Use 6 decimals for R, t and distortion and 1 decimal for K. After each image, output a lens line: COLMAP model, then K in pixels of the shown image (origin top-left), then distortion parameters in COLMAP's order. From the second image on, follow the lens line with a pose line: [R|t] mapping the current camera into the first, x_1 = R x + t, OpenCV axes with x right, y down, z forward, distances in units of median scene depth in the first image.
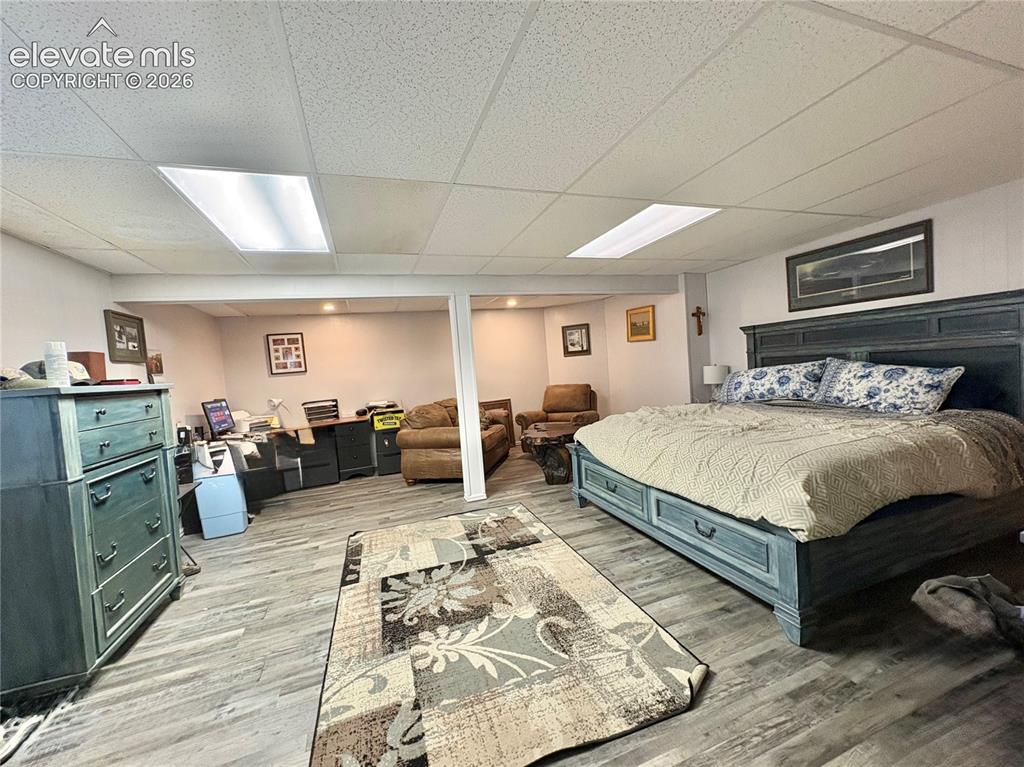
lens RADIAL K [[404.6, 0, 512.3], [0, 404.6, 380.1], [0, 0, 1]] dist [-0.002785, 0.000656]
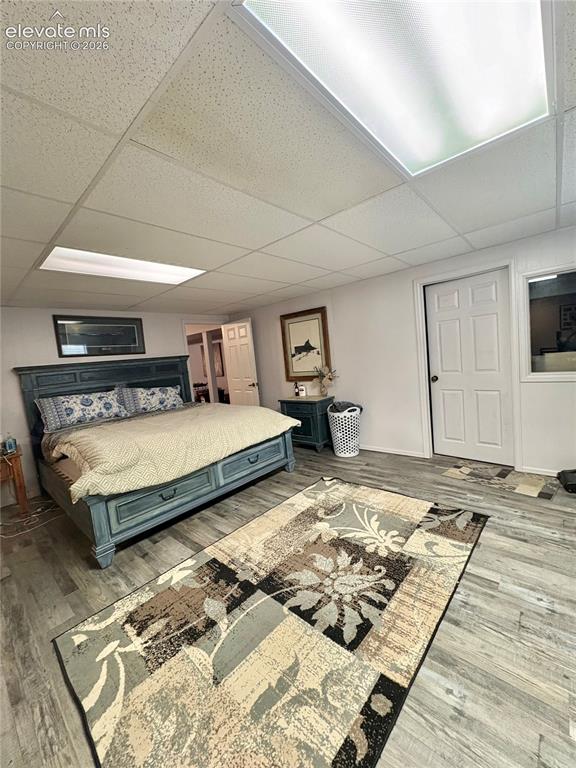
lens RADIAL K [[303.4, 0, 289.3], [0, 303.4, 383.7], [0, 0, 1]] dist [-0.002785, 0.000656]
pose [[-0.463954, 0.045715, 0.884679, -0.808494], [0.166705, 0.985331, 0.036509, -0.002313], [-0.870032, 0.164419, -0.464769, 1.353594]]
